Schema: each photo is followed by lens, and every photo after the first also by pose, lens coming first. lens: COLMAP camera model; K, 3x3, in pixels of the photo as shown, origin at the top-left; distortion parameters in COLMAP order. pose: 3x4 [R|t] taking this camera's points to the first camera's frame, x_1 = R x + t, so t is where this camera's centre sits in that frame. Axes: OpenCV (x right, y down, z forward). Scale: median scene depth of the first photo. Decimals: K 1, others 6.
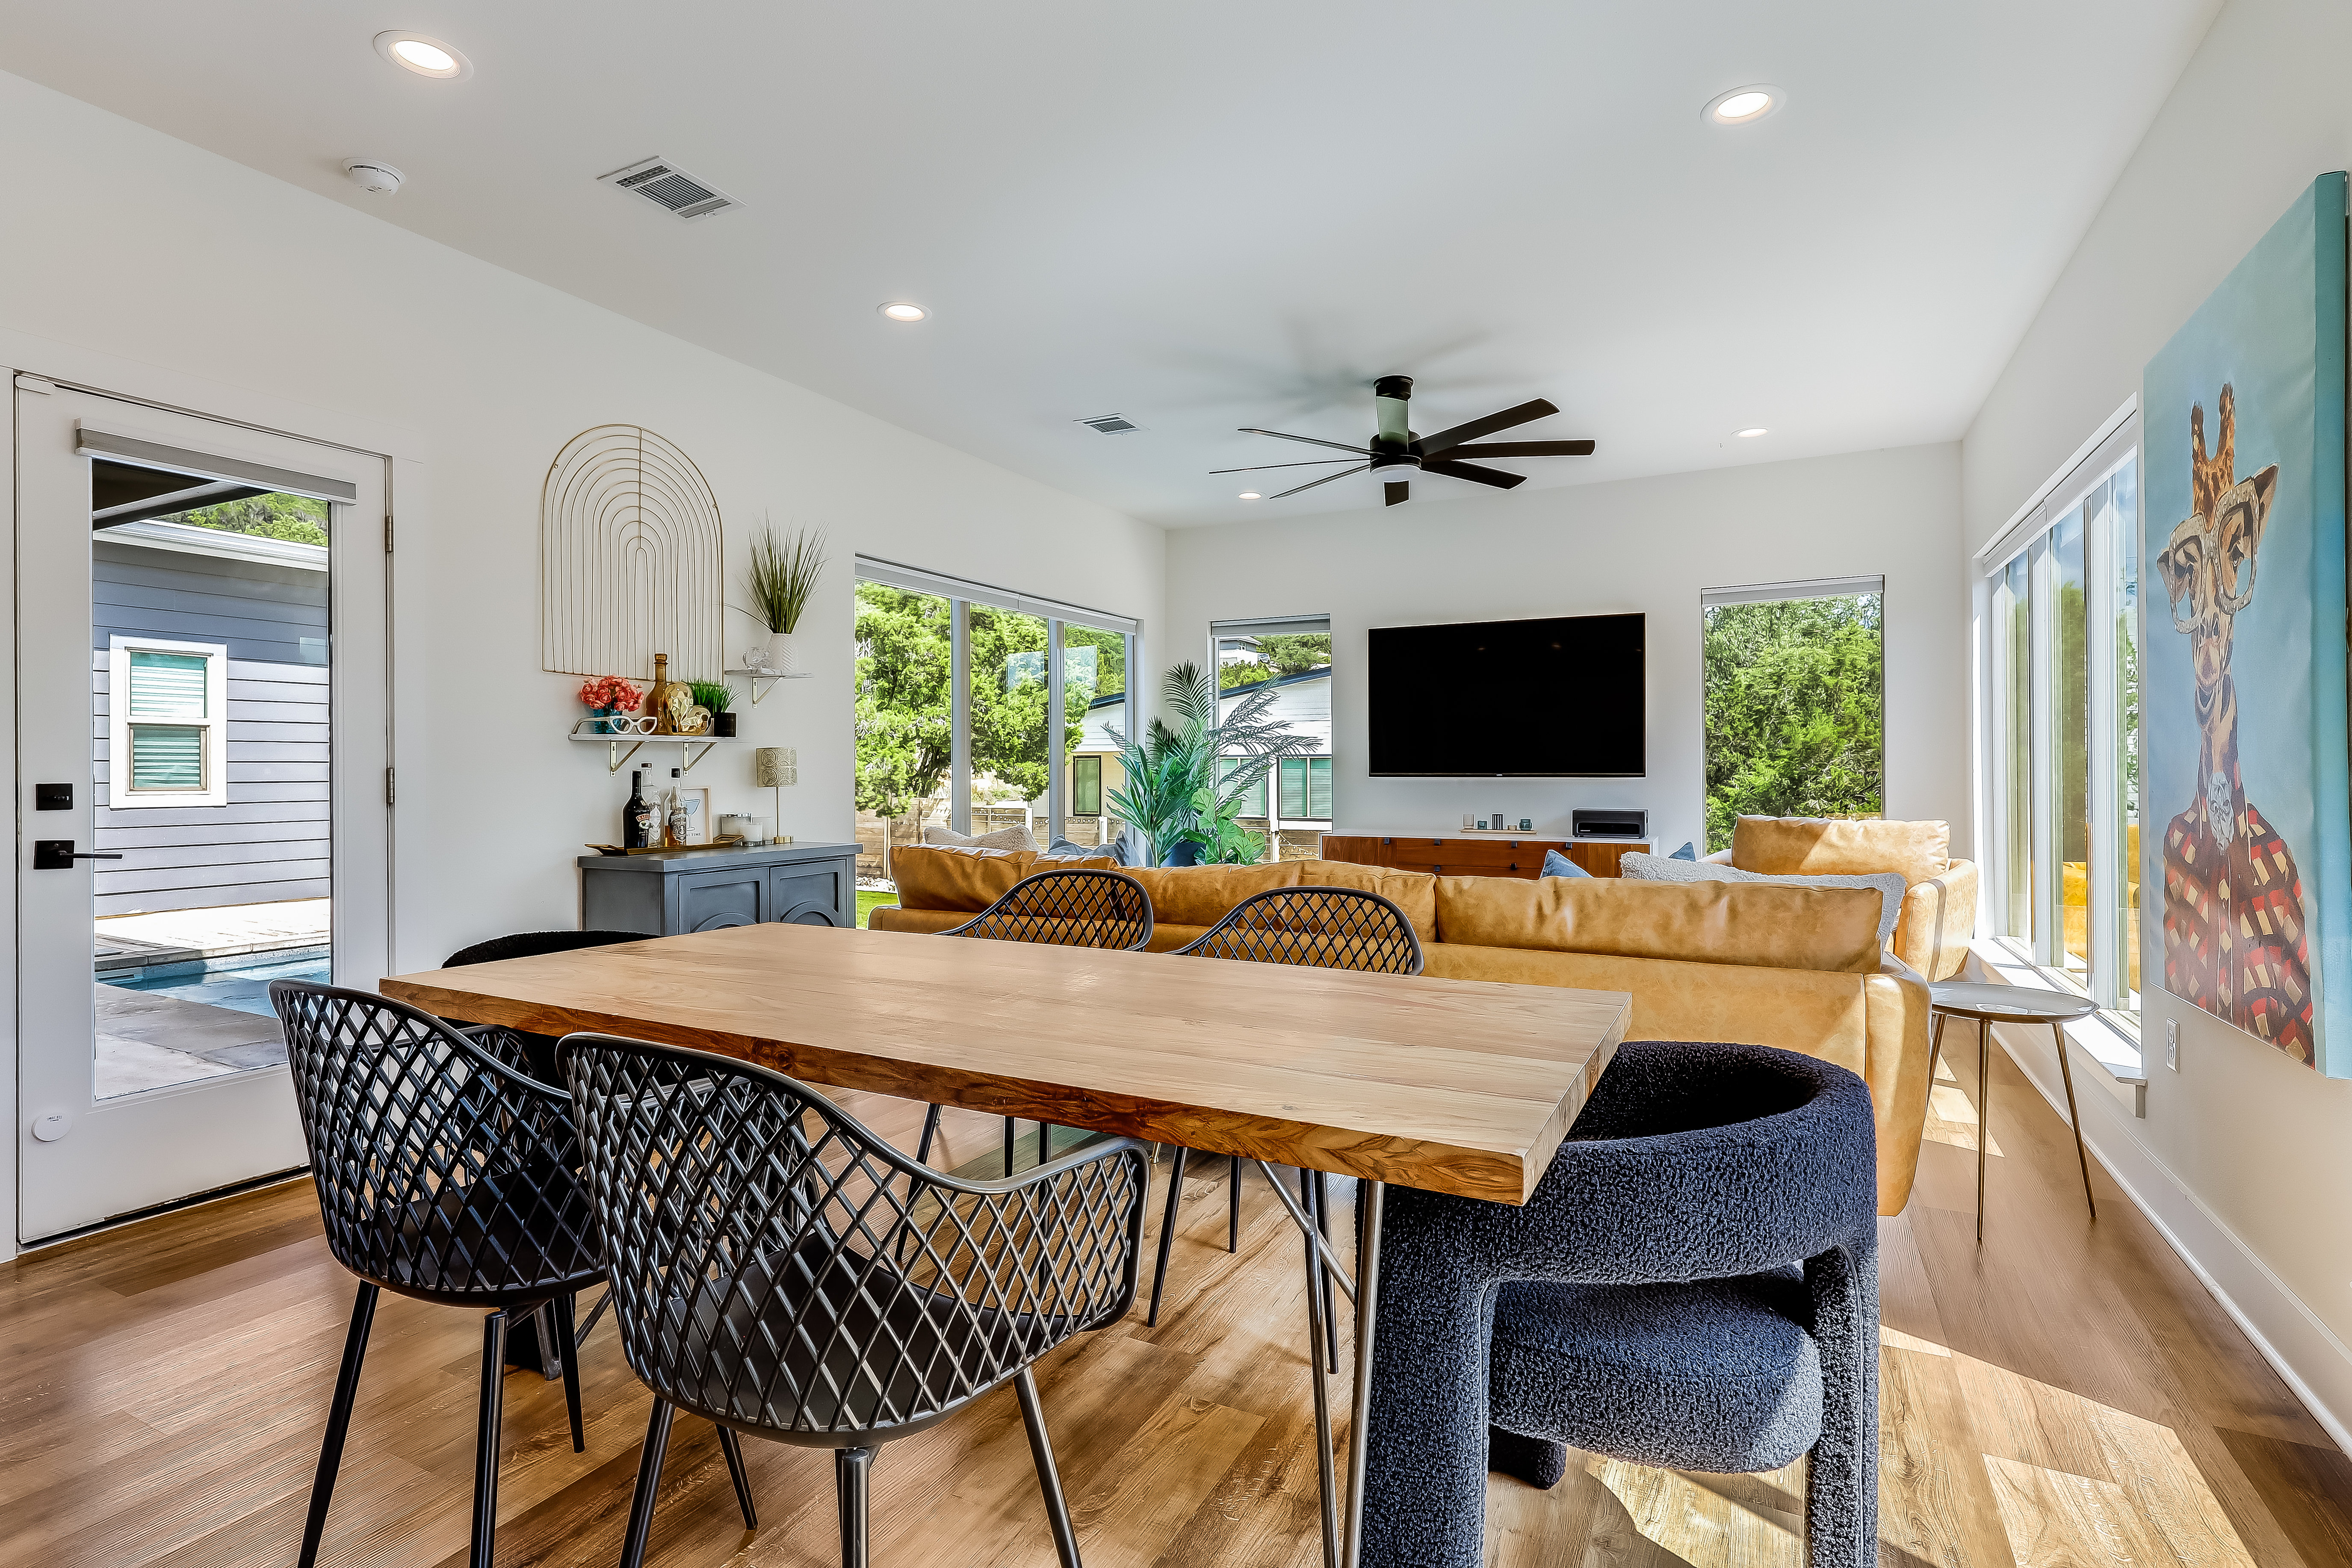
lens RADIAL K [[1148.4, 0, 1162.2], [0, 1148.4, 768.5], [0, 0, 1]] dist [-0.000772, 0.000965]
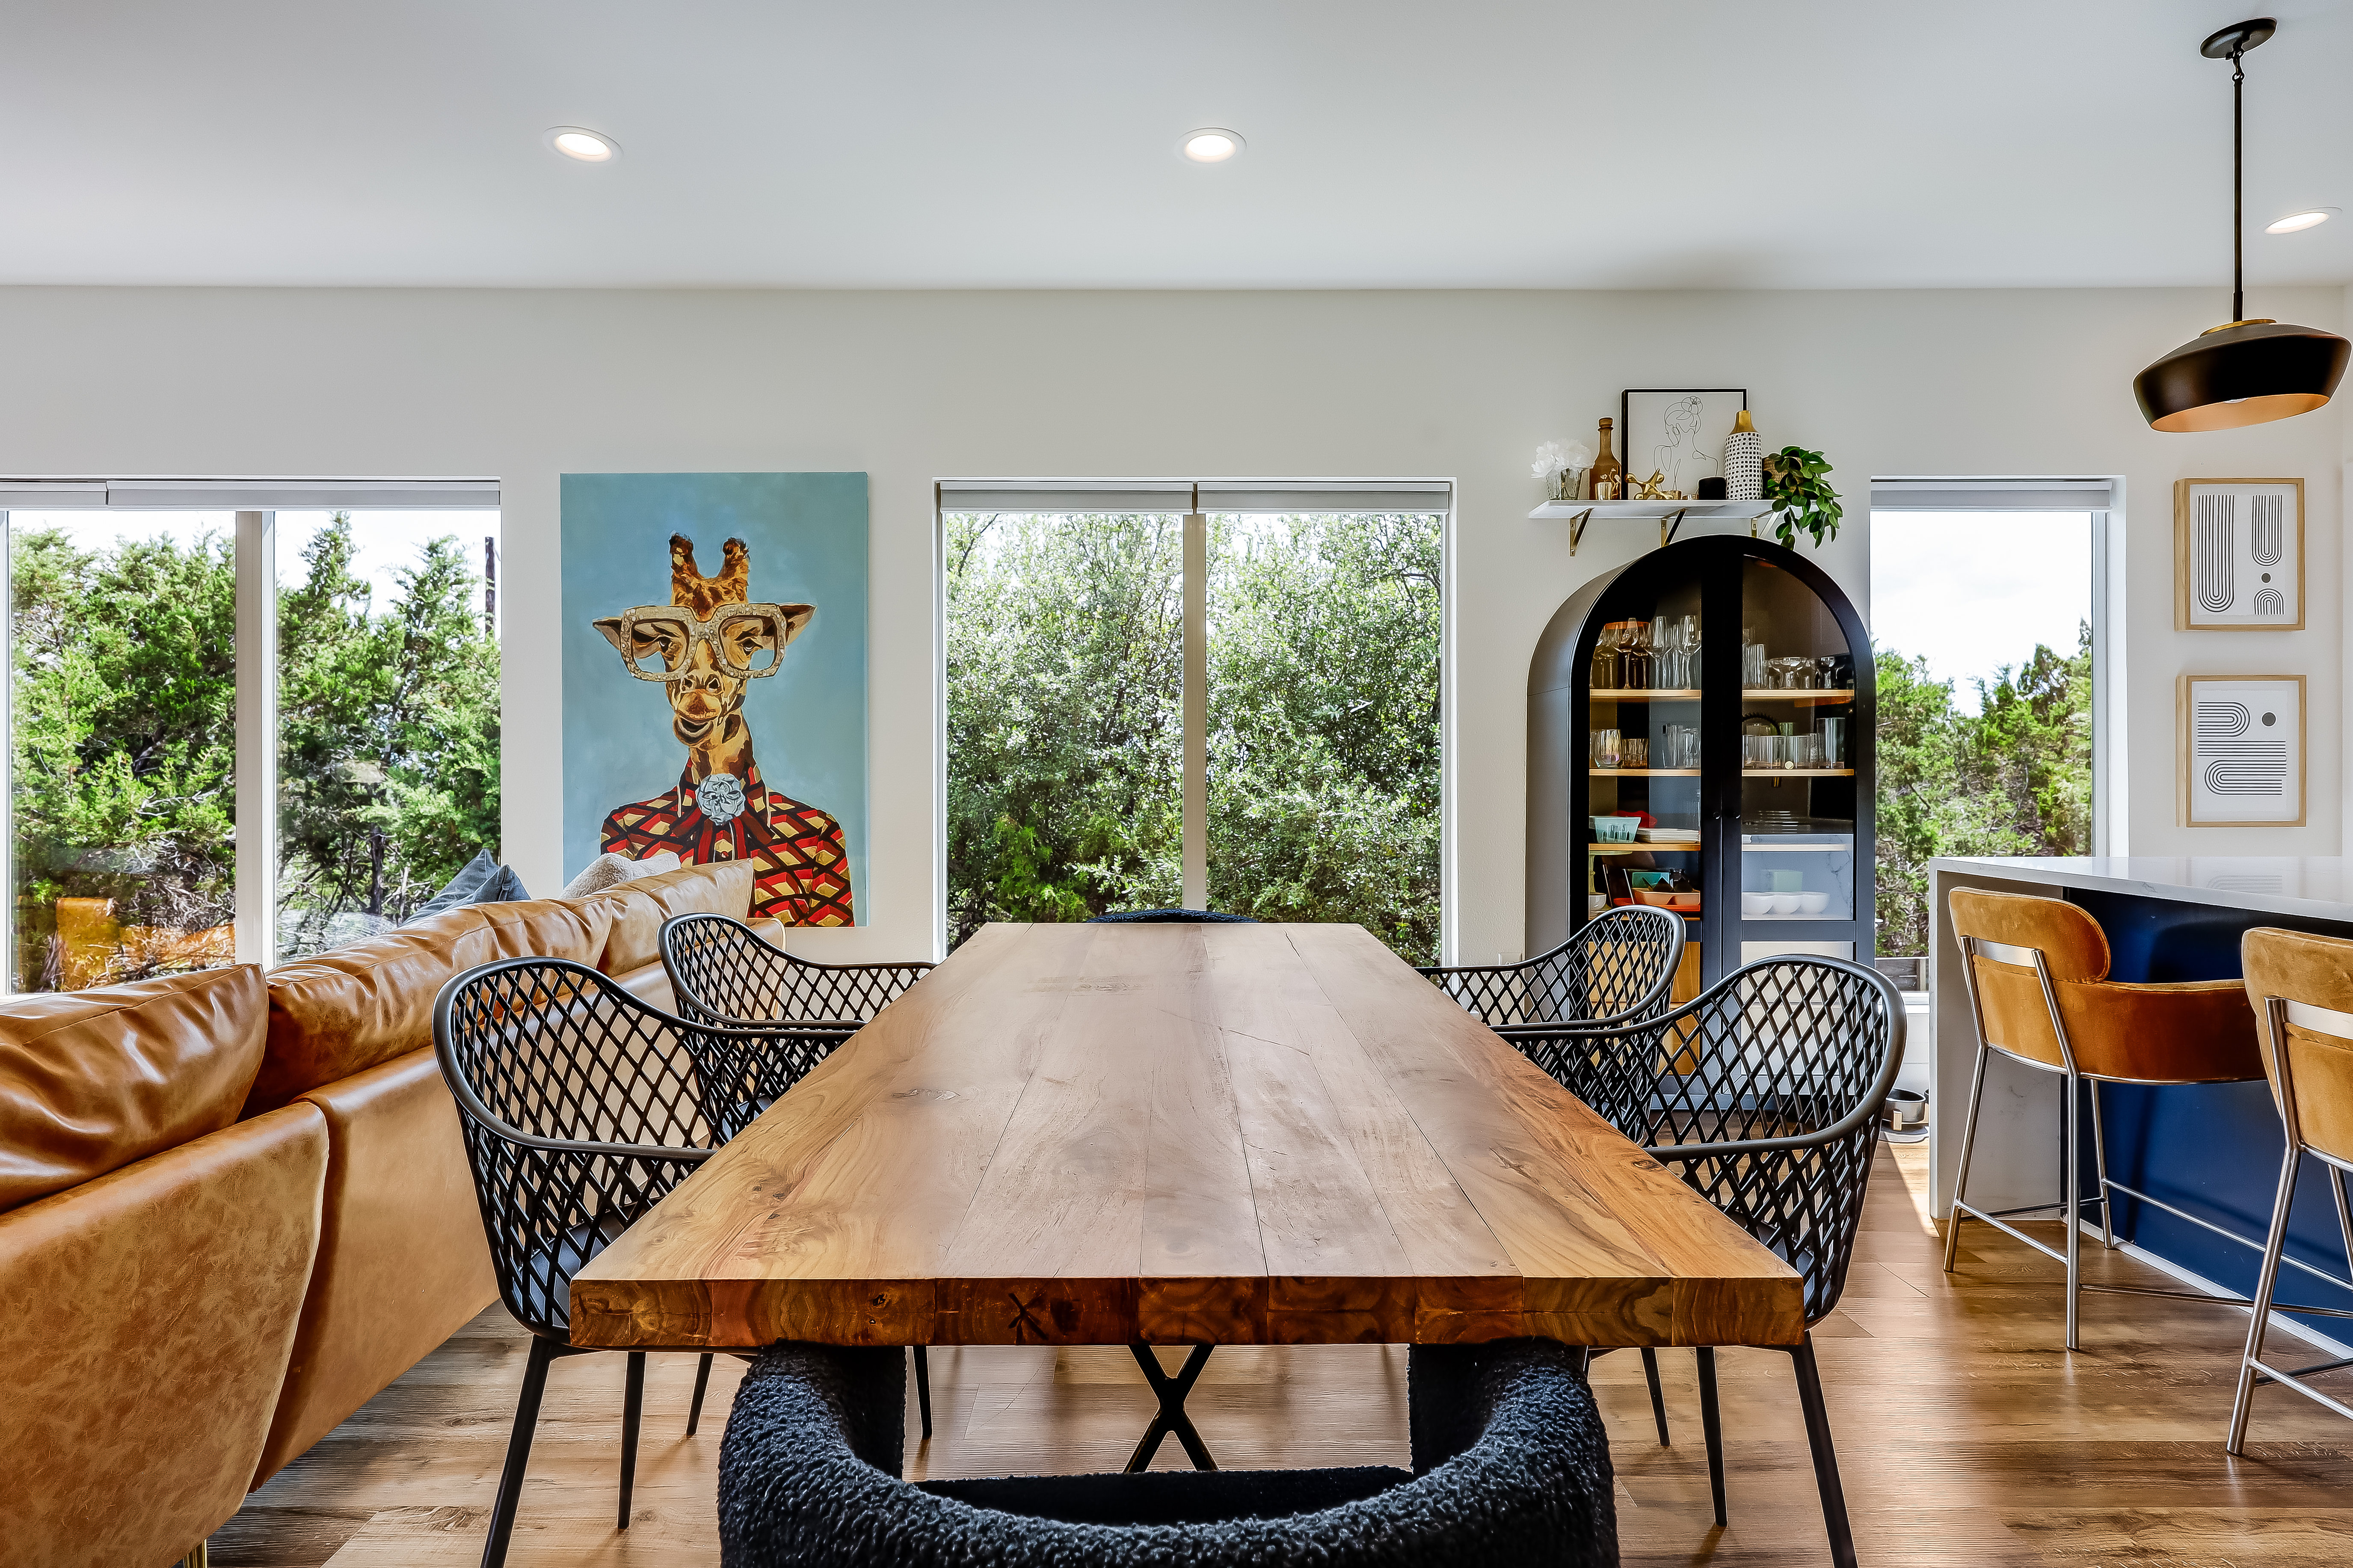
lens RADIAL K [[1163.7, 0, 1153.8], [0, 1163.7, 772.2], [0, 0, 1]] dist [0.007127, -0.000077]
pose [[-0.470930, 0.003591, 0.882163, -0.460412], [-0.000860, 0.999989, -0.004530, 0.004299], [-0.882170, -0.002892, -0.470922, 0.696036]]
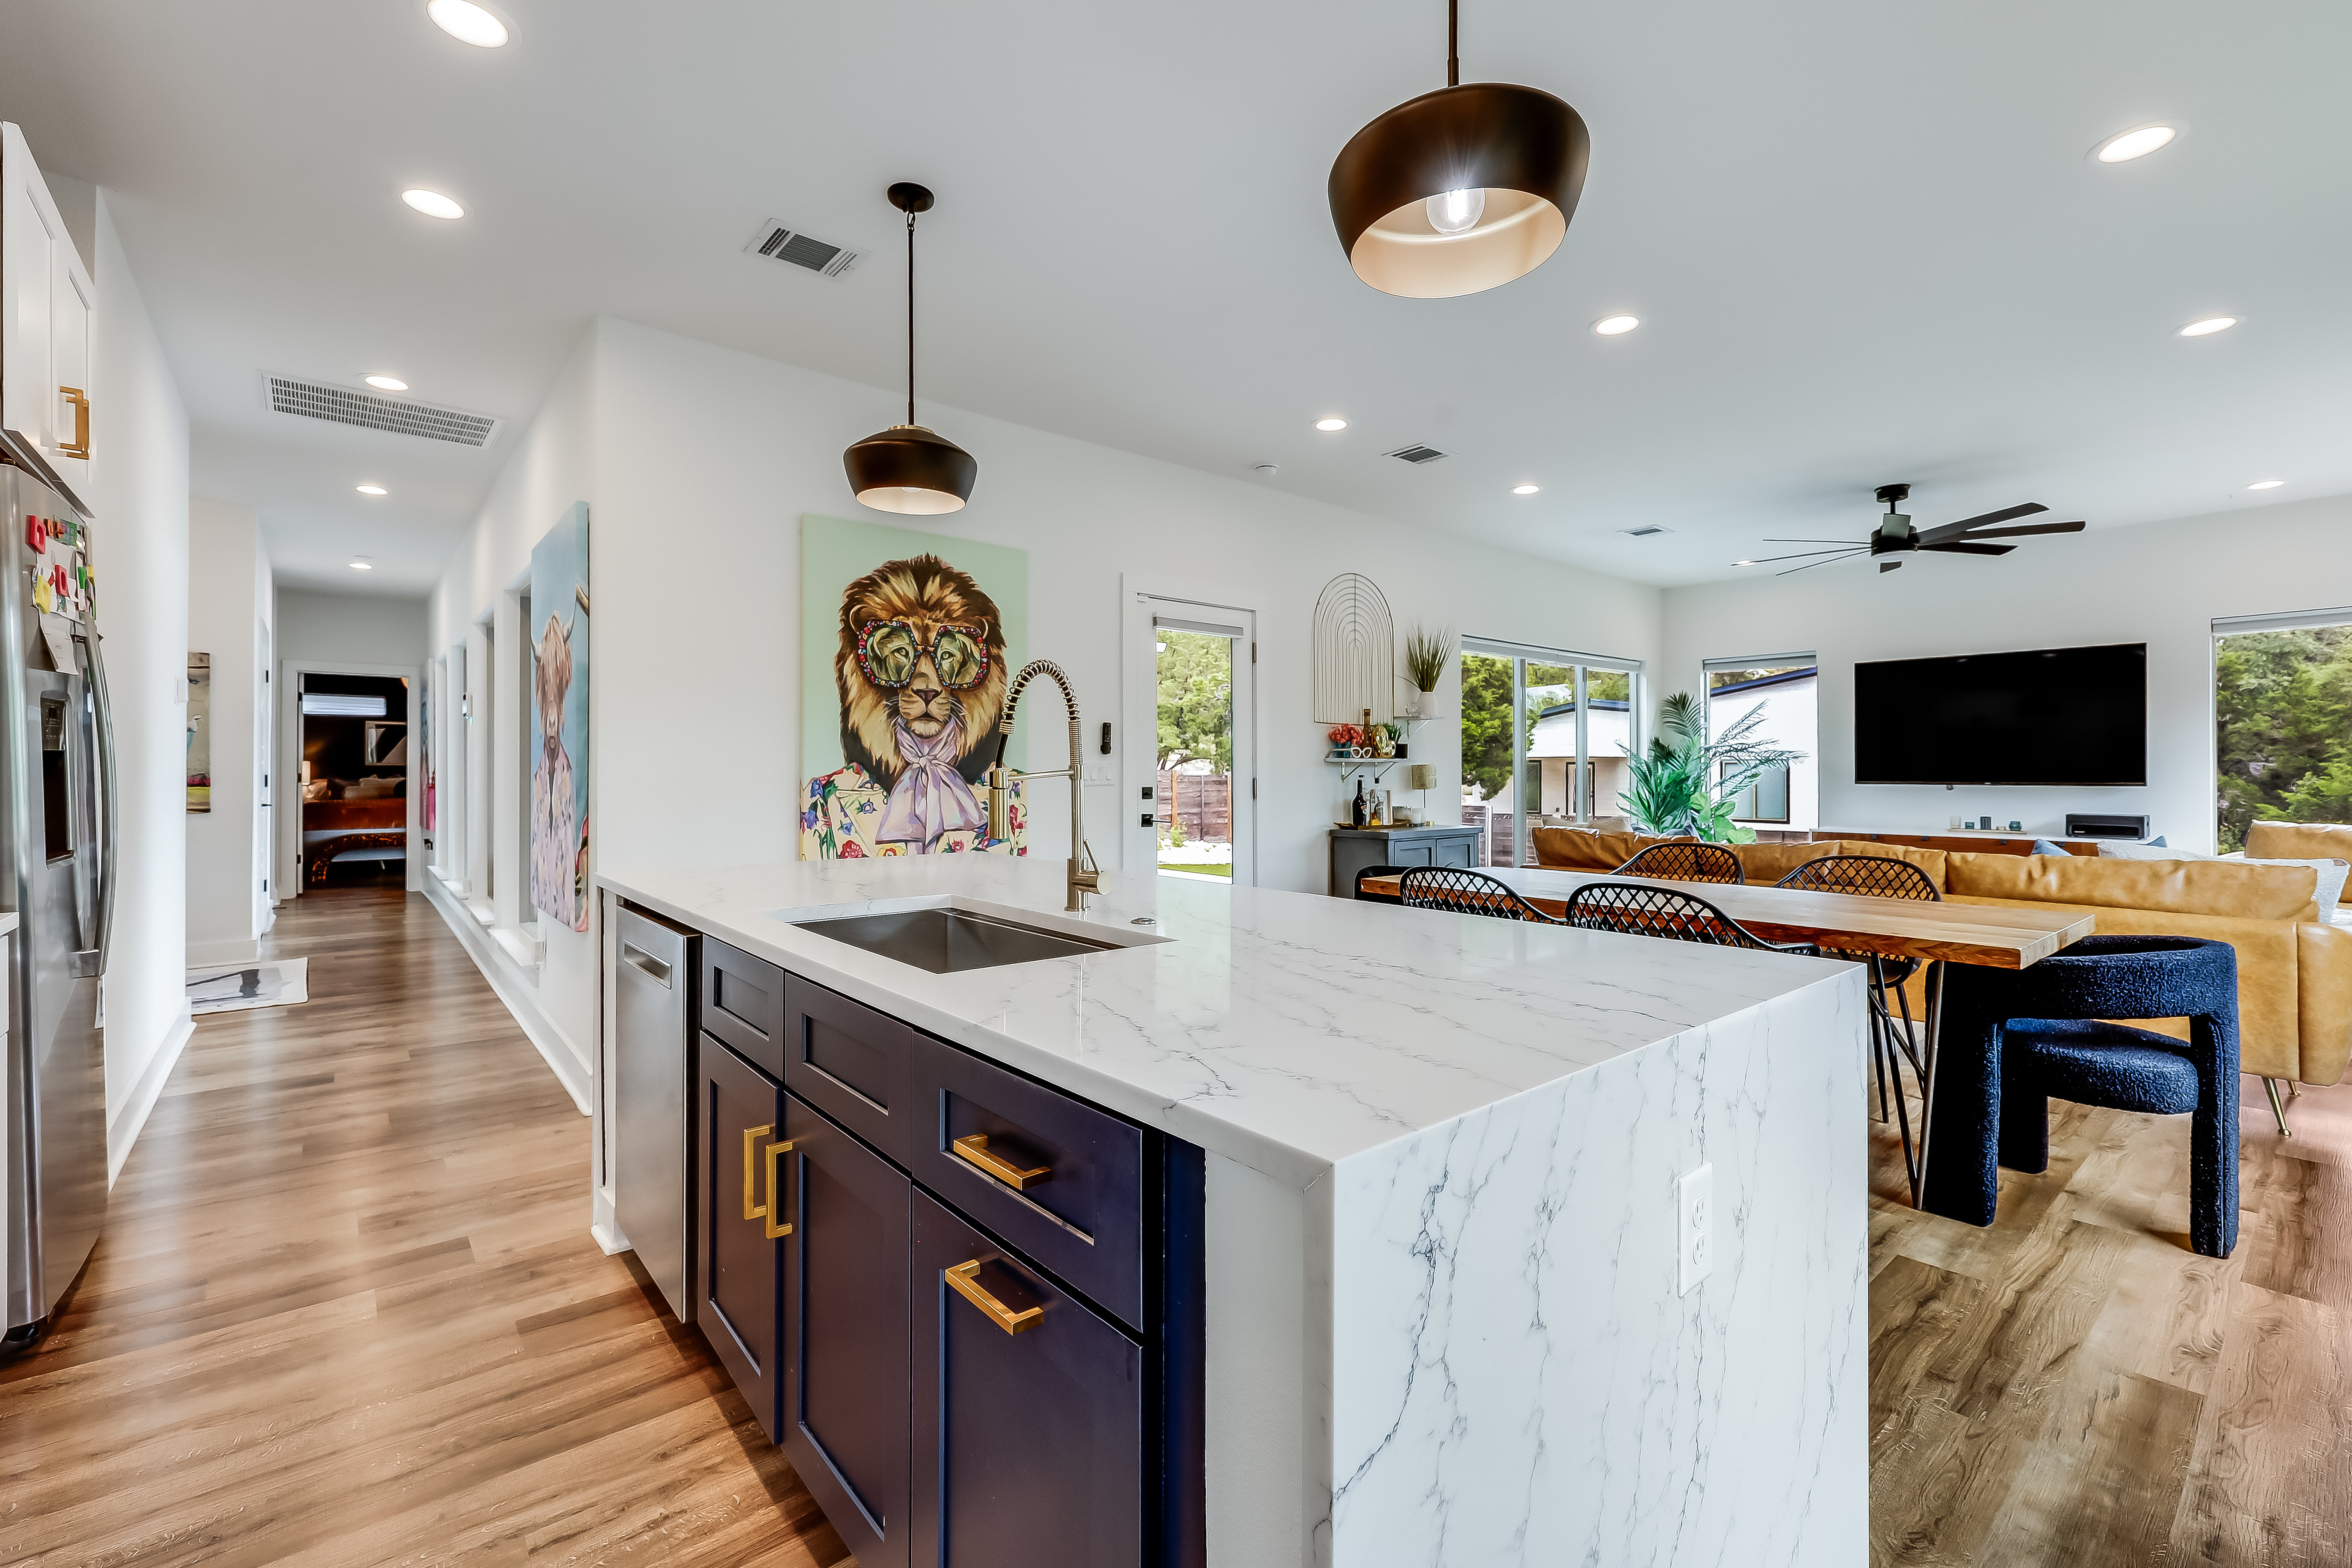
lens RADIAL K [[1006.9, 0, 1166.0], [0, 1006.9, 770.1], [0, 0, 1]] dist [0.001409, 0.001109]
pose [[0.924440, 0.001693, -0.381324, -0.147898], [-0.001605, 0.999999, 0.000550, -0.011388], [0.381325, 0.000103, 0.924441, -0.451944]]
